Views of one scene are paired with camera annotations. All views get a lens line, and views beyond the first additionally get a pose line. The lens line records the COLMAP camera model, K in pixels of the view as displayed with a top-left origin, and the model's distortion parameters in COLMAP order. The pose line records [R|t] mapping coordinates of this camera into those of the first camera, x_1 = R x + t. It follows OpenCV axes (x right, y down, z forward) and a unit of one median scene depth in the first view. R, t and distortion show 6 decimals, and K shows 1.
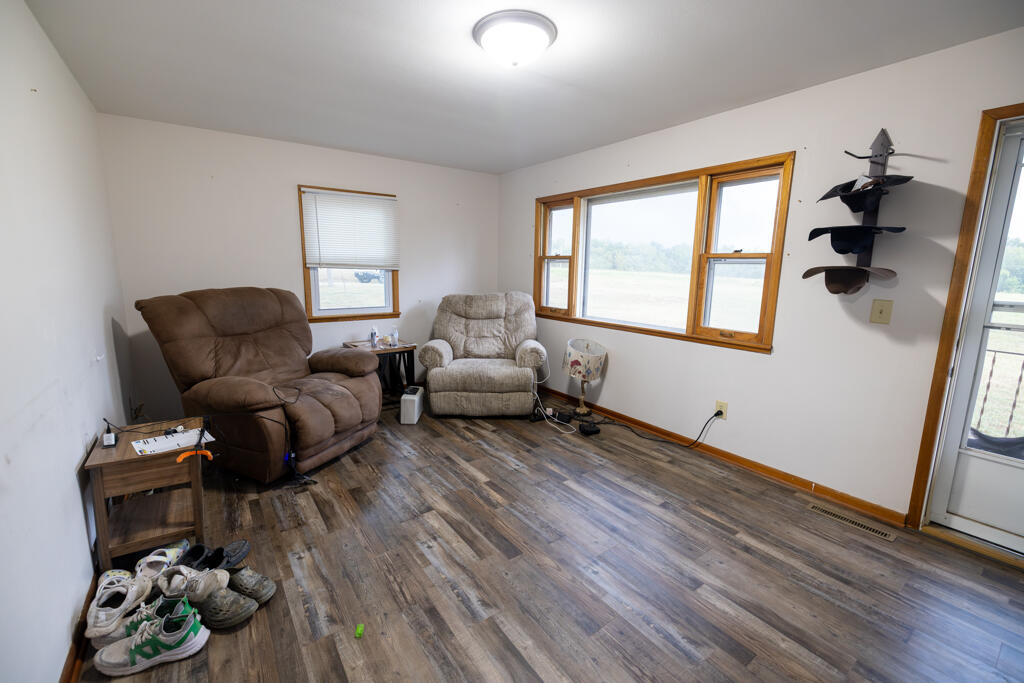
lens RADIAL K [[427.2, 0, 508.6], [0, 427.2, 339.0], [0, 0, 1]] dist [-0.000030, 0.000384]
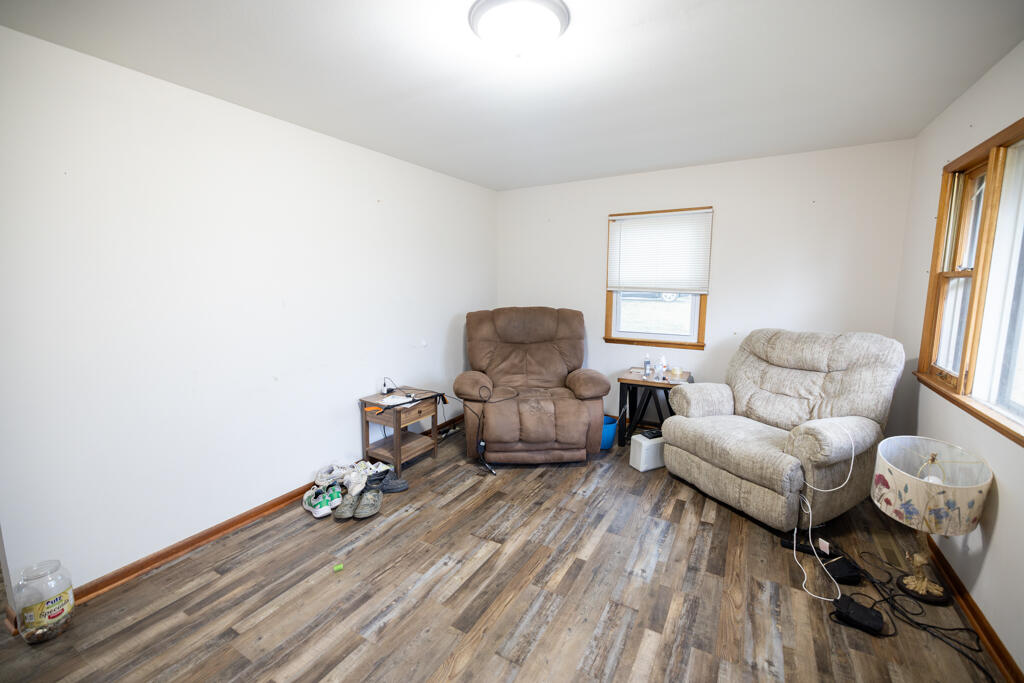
lens RADIAL K [[427.2, 0, 510.6], [0, 427.2, 339.3], [0, 0, 1]] dist [-0.000030, 0.000384]
pose [[0.401959, 0.110726, -0.908938, 0.477886], [-0.150621, 0.987135, 0.053643, -0.080057], [0.903184, 0.115343, 0.413466, 0.413474]]
